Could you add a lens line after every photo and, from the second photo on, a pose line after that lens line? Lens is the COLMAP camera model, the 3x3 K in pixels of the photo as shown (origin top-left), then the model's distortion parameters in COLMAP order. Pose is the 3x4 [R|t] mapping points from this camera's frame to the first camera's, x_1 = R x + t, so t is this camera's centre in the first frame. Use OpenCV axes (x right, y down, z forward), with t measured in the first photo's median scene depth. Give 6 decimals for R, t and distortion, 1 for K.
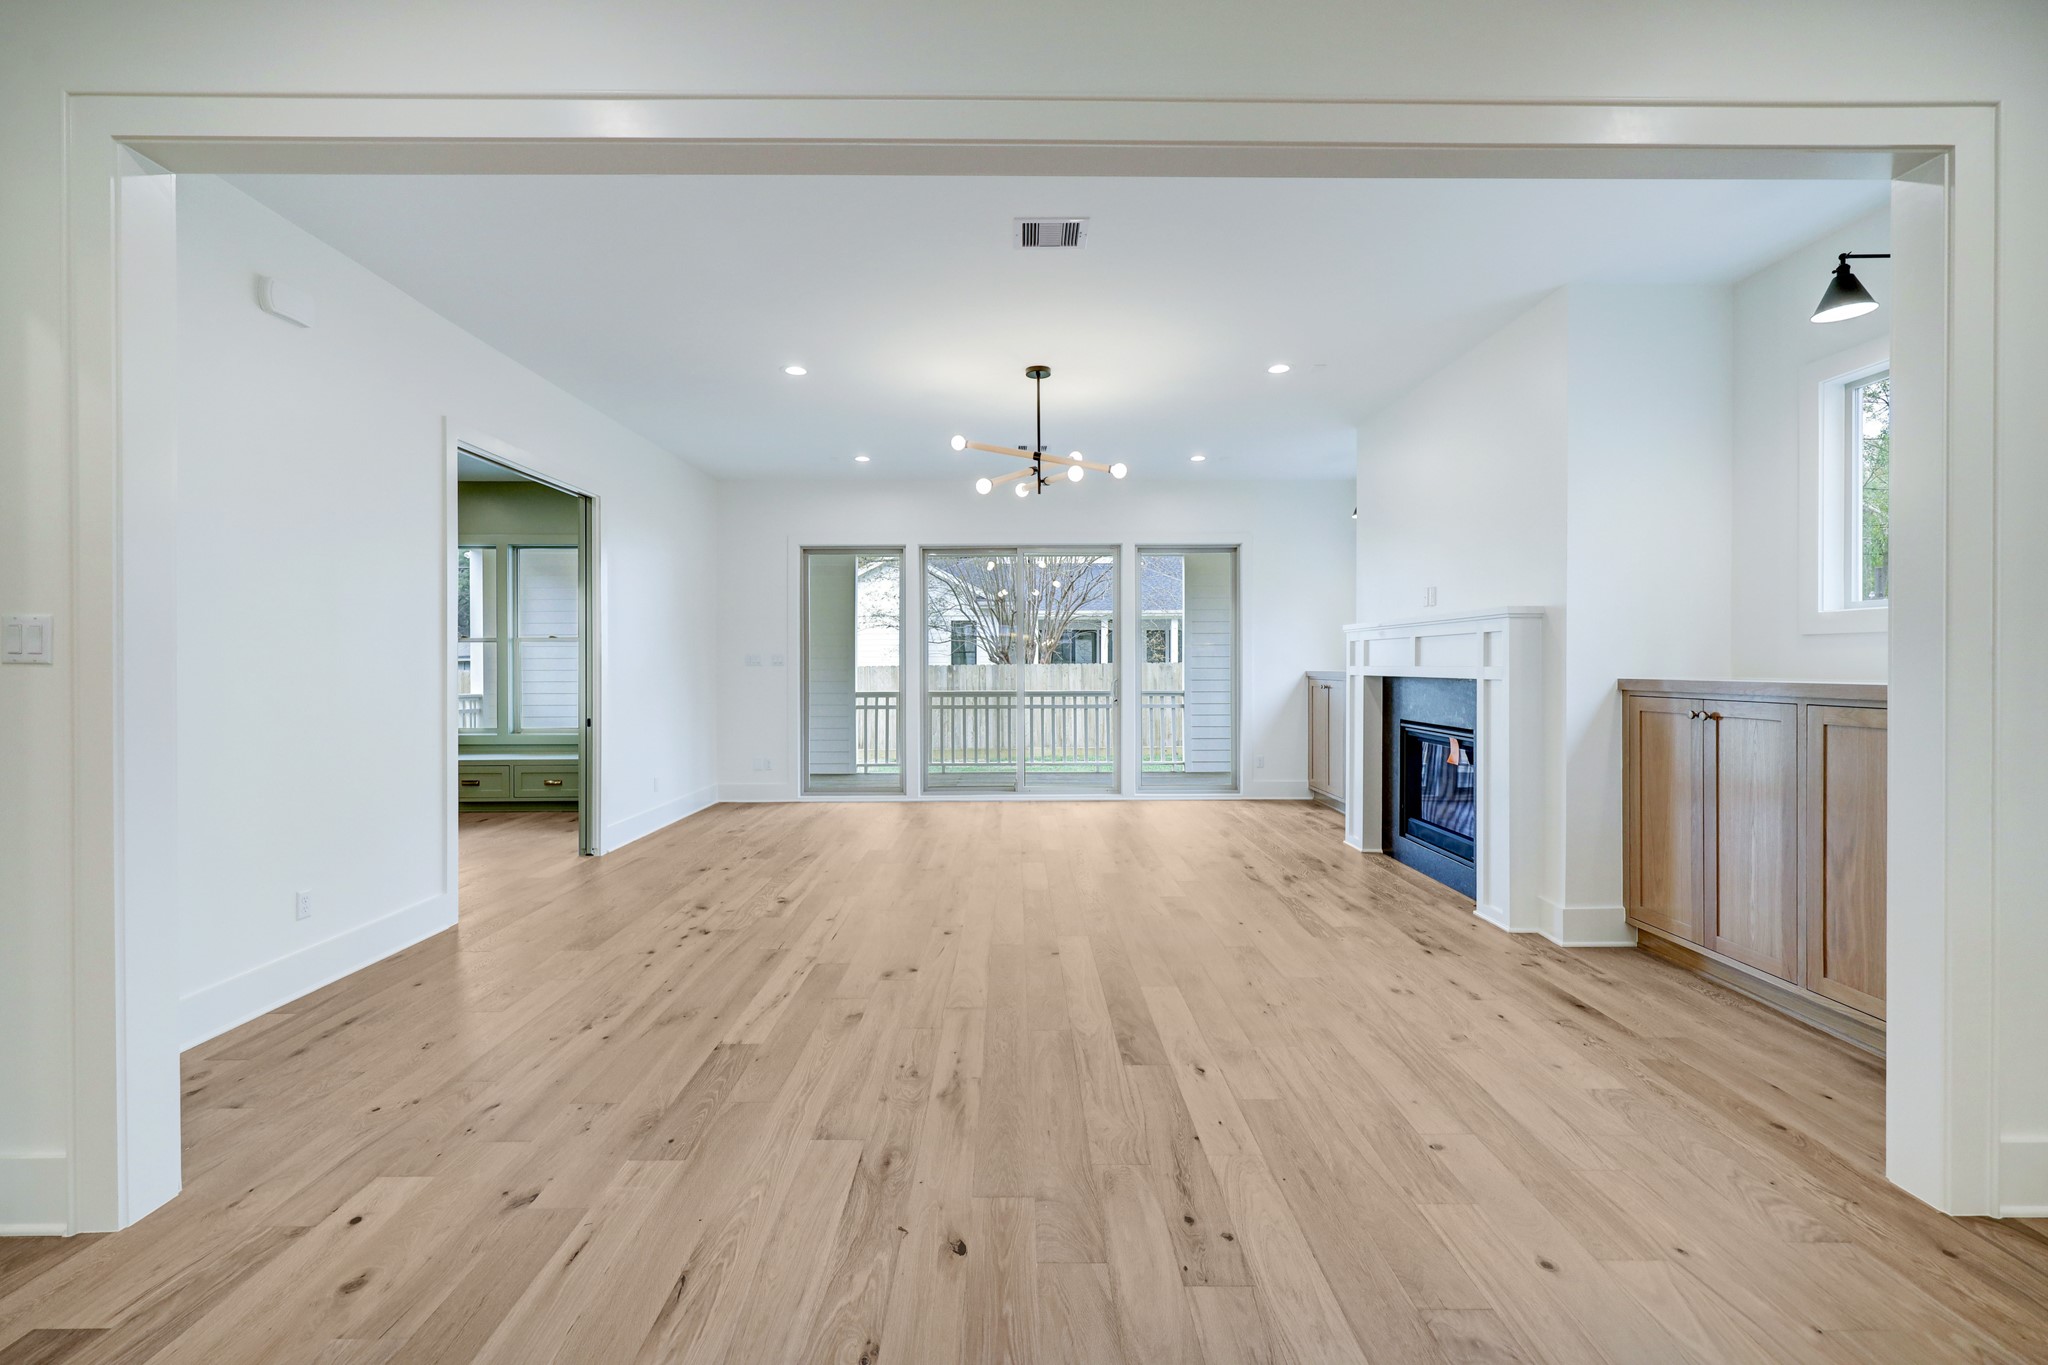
lens RADIAL K [[856.9, 0, 1030.0], [0, 856.9, 665.3], [0, 0, 1]] dist [-0.000496, 0.000062]
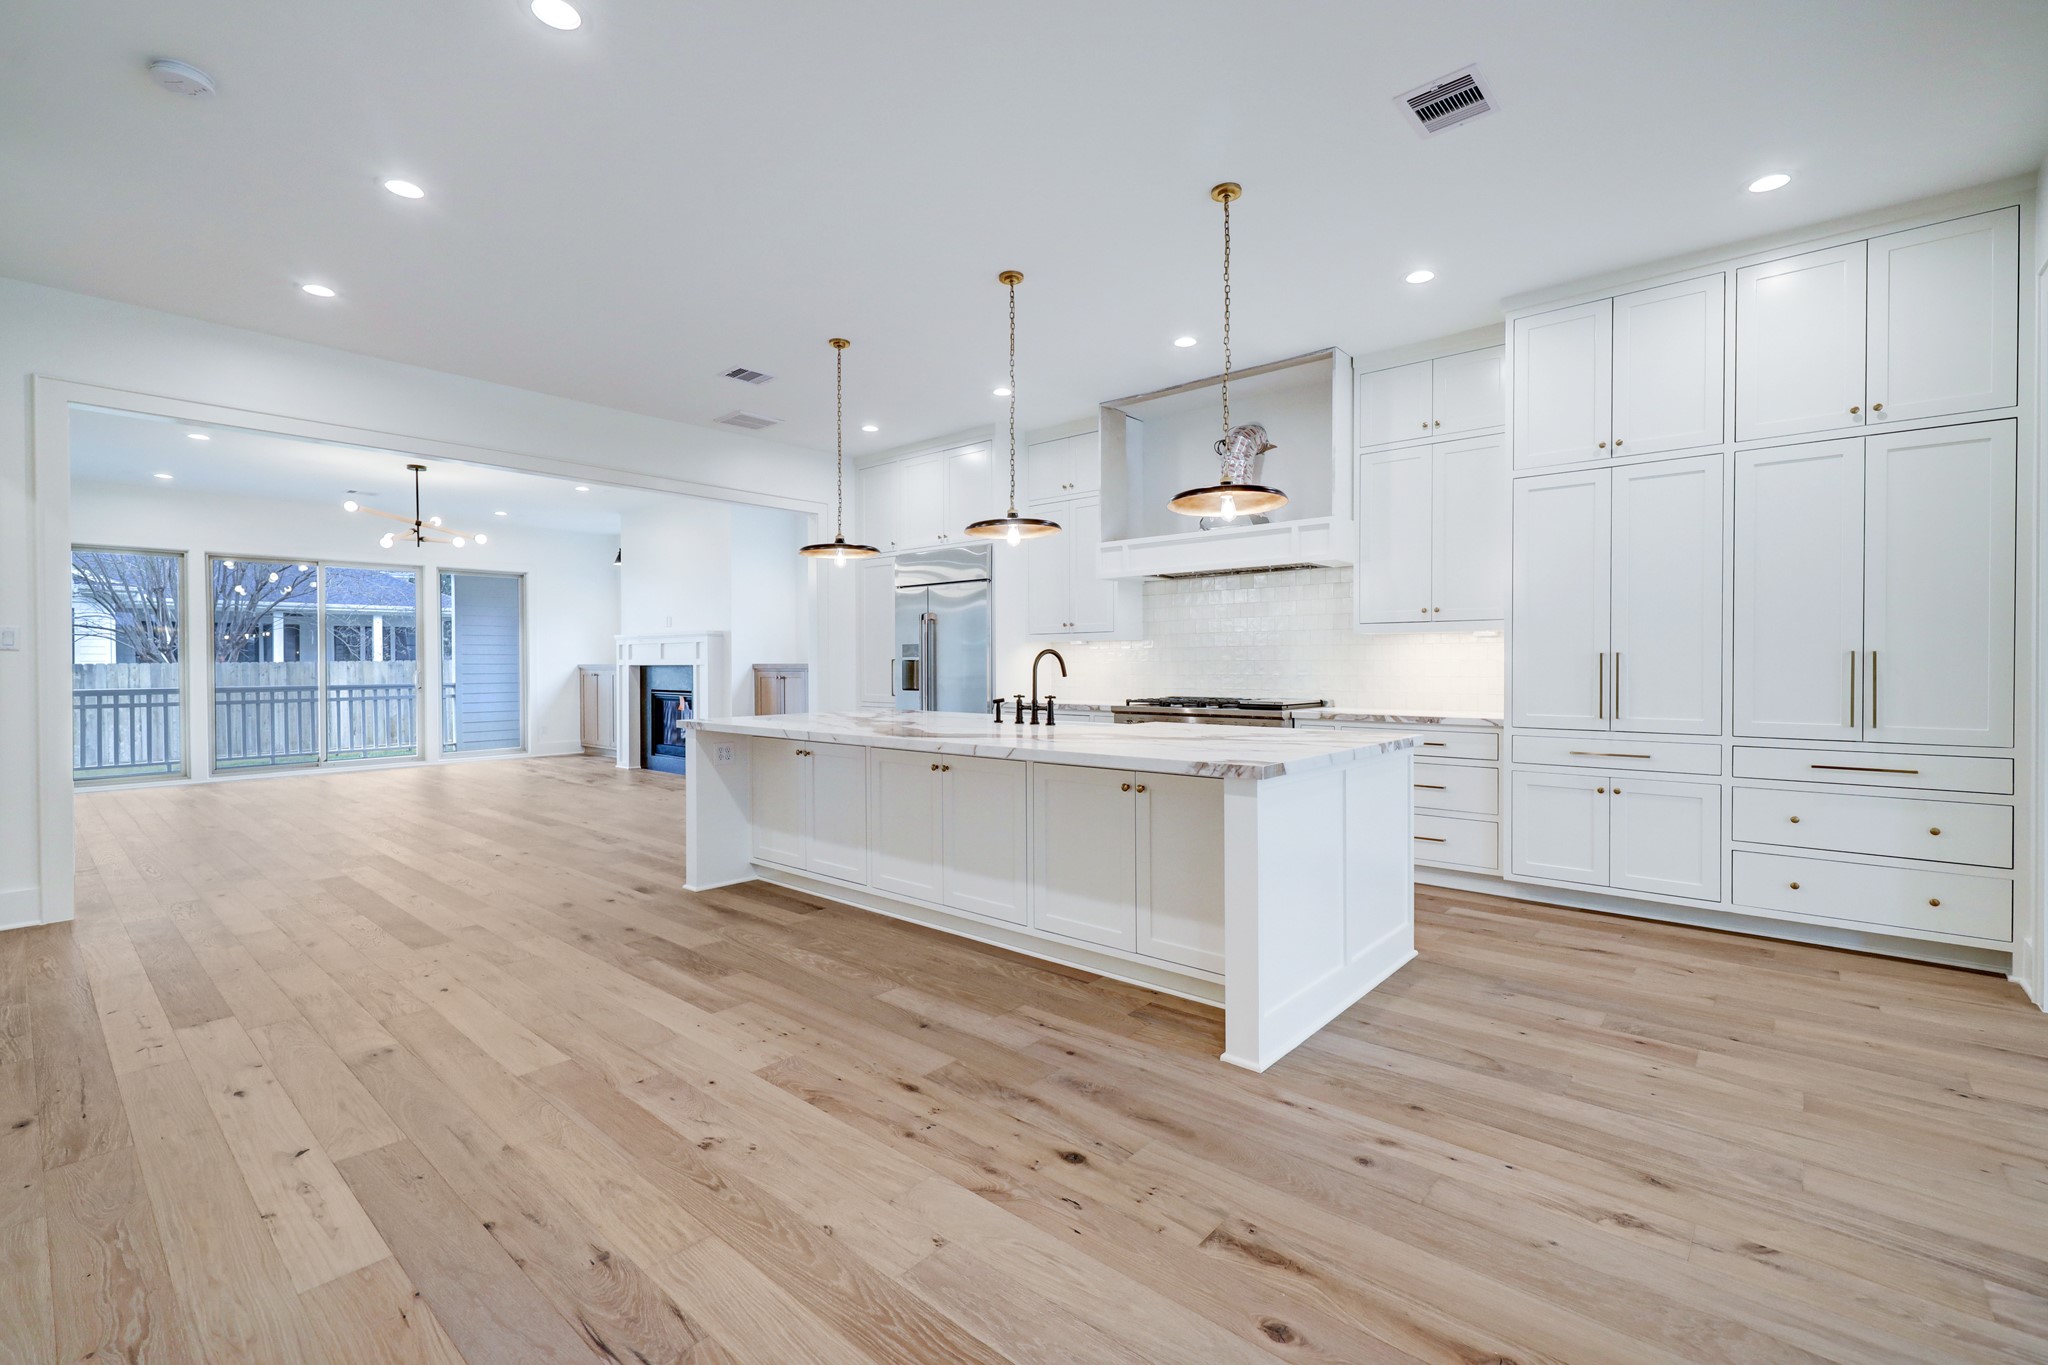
lens RADIAL K [[847.5, 0, 1018.9], [0, 847.5, 669.8], [0, 0, 1]] dist [0.003091, 0.000183]
pose [[0.655754, -0.011637, 0.754885, -0.539980], [0.006092, 0.999930, 0.010123, 0.012348], [-0.754950, -0.002039, 0.655779, -0.994470]]
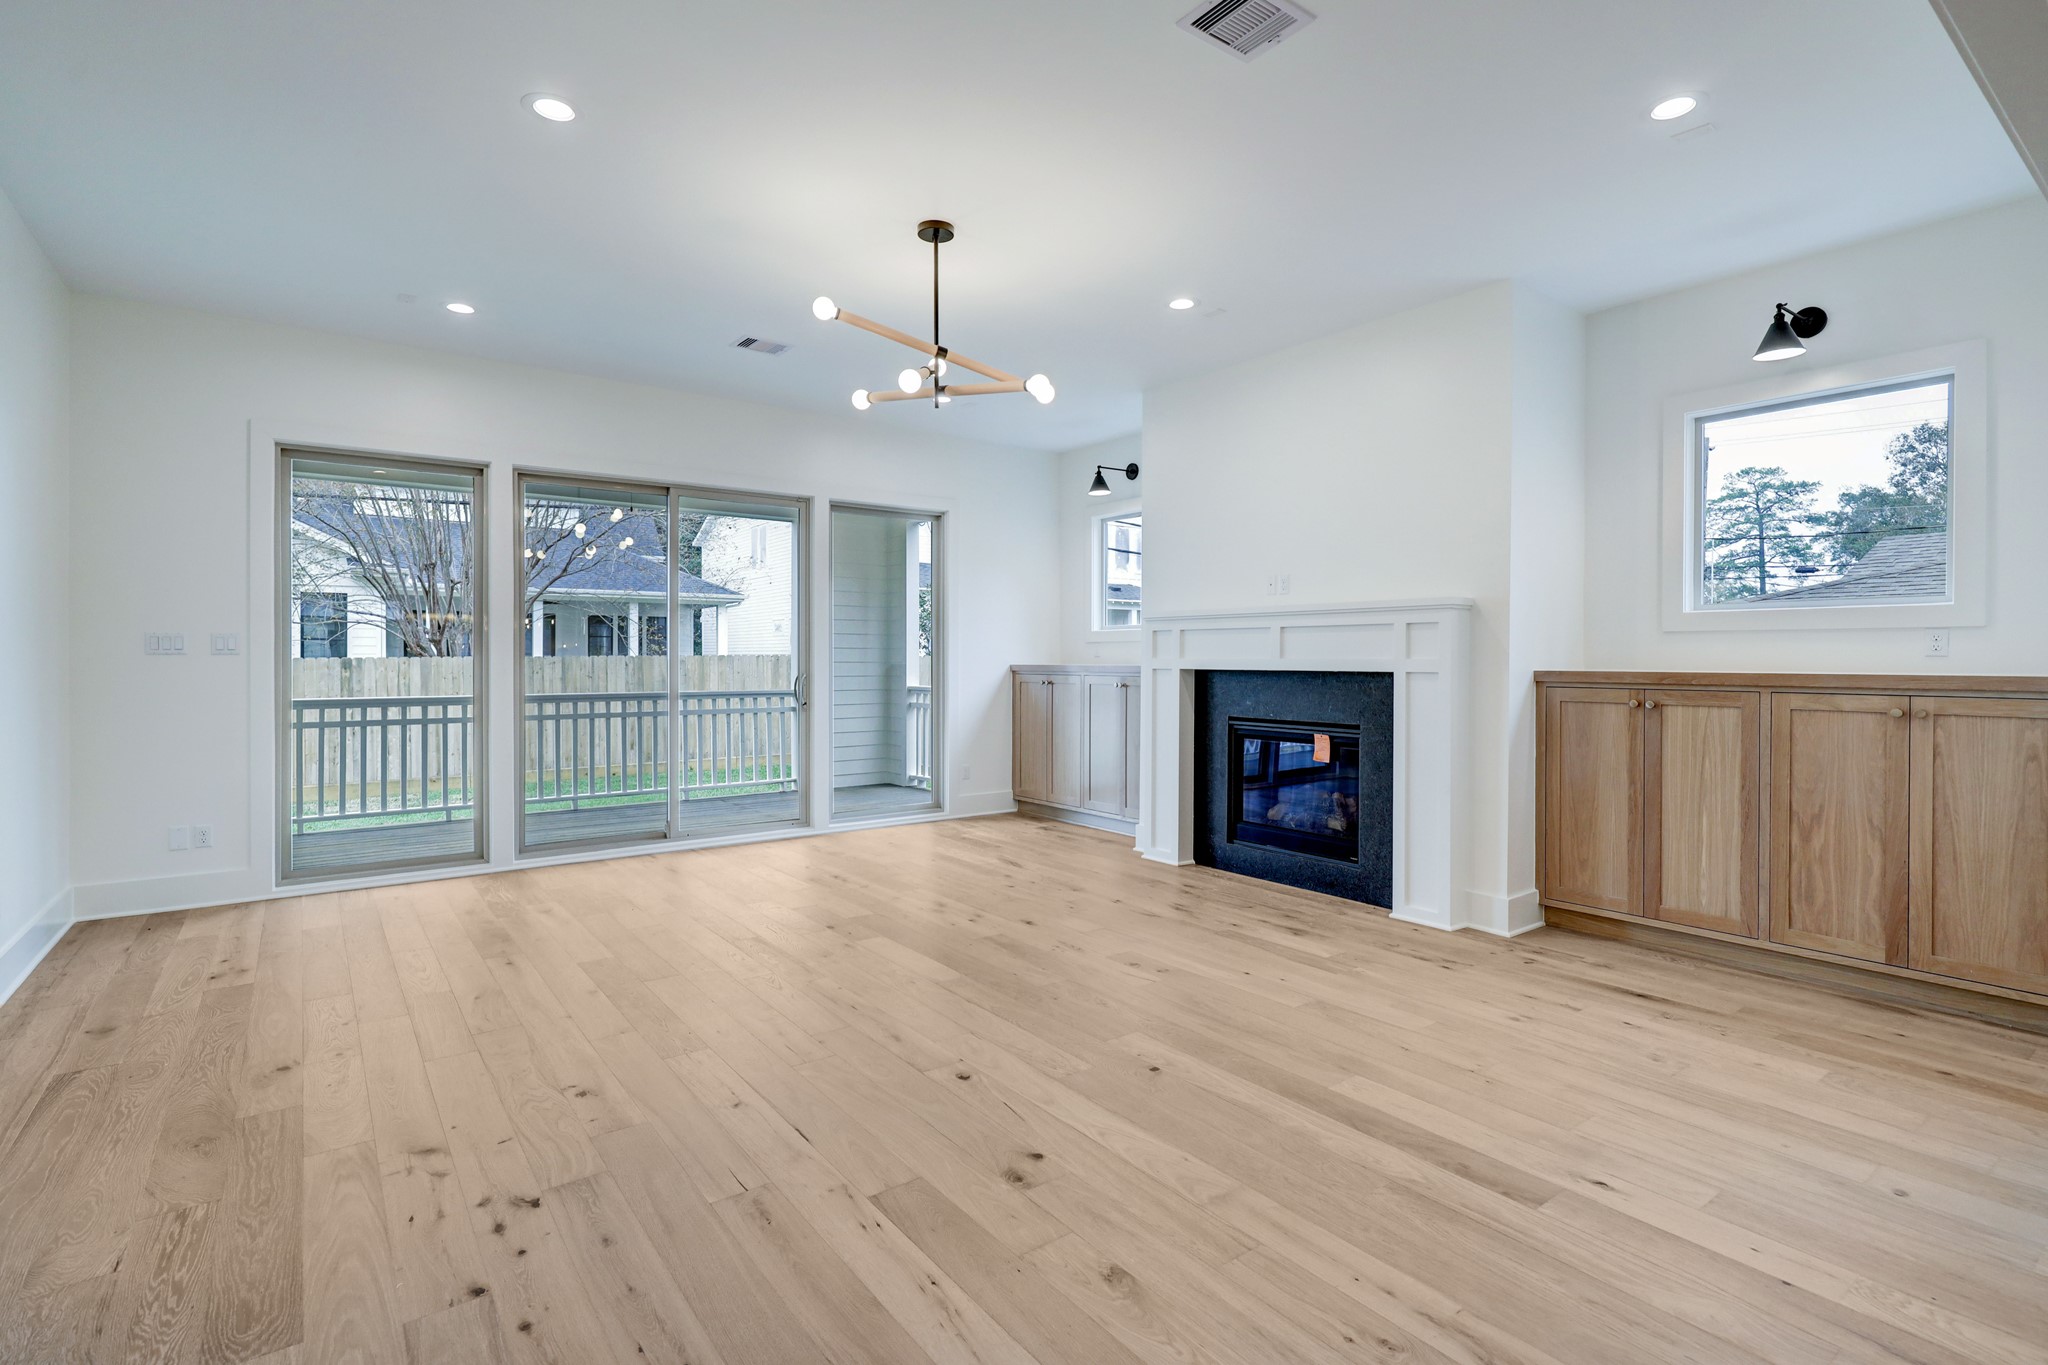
lens RADIAL K [[957.5, 0, 1028.3], [0, 957.5, 662.2], [0, 0, 1]] dist [0.005287, 0.000552]
pose [[0.808639, 0.001879, 0.588302, -0.478704], [-0.003122, 0.999995, 0.001097, 0.005543], [-0.588297, -0.002724, 0.808641, 0.404620]]
